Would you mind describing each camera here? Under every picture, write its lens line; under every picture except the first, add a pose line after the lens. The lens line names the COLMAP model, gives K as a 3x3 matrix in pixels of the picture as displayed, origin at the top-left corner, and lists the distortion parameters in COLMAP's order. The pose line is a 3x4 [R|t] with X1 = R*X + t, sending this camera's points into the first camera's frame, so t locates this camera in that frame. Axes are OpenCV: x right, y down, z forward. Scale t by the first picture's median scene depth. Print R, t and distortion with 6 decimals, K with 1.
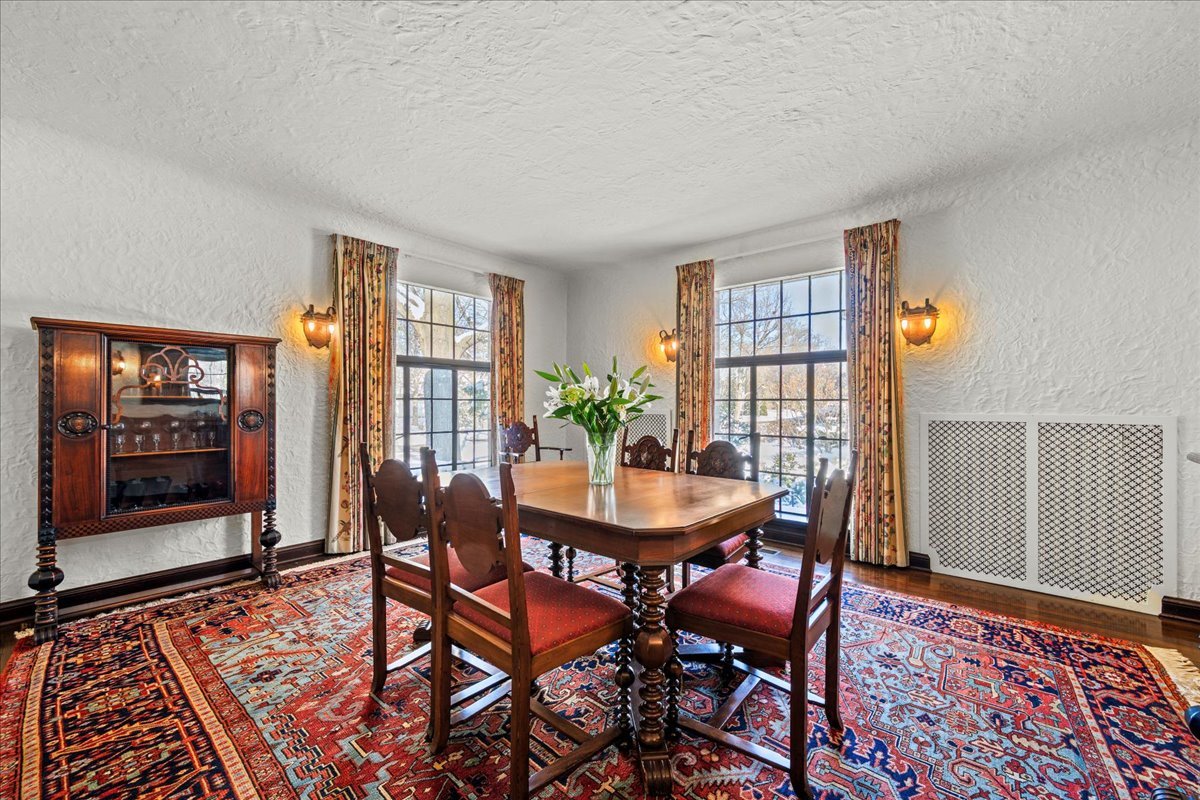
lens RADIAL K [[482.8, 0, 600.3], [0, 482.8, 402.2], [0, 0, 1]] dist [0.000145, 0.000028]
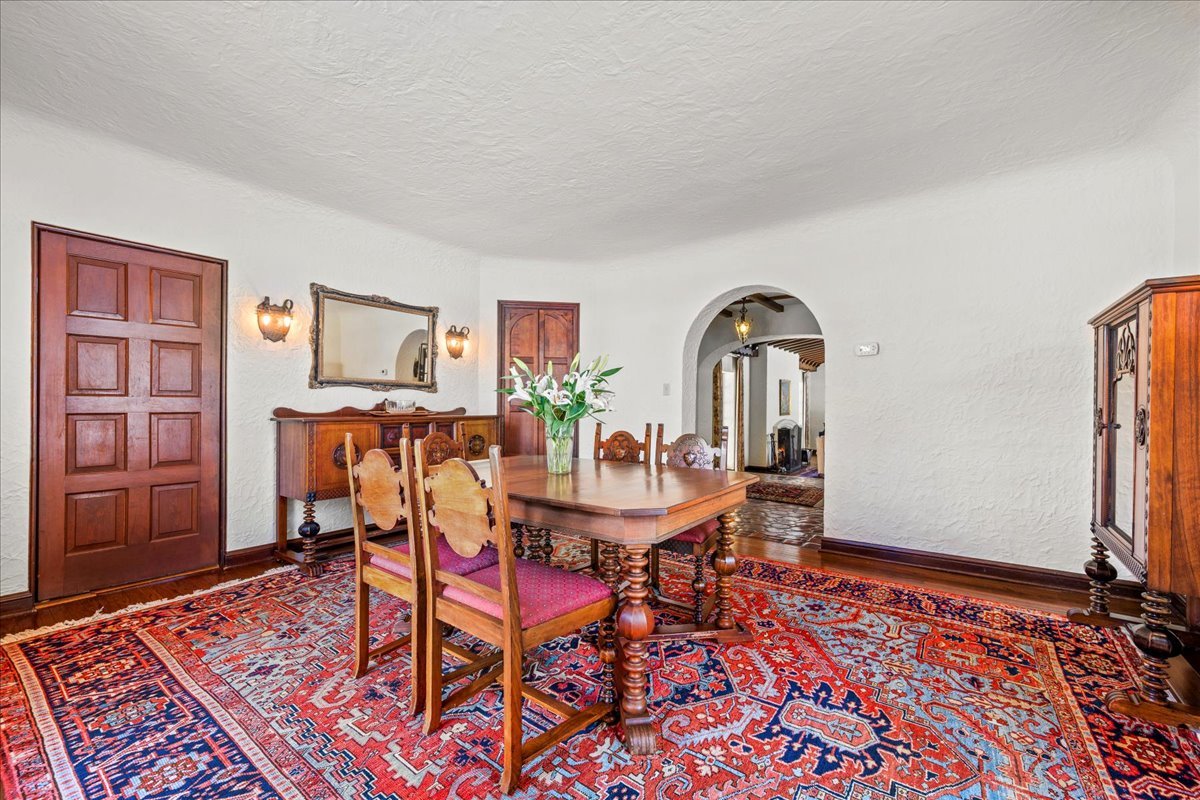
lens RADIAL K [[482.8, 0, 601.6], [0, 482.8, 403.6], [0, 0, 1]] dist [0.000145, 0.000028]
pose [[-0.996930, -0.006507, -0.078031, -0.004721], [-0.006281, 0.999975, -0.003138, 0.019584], [0.078050, -0.002638, -0.996946, 2.102125]]
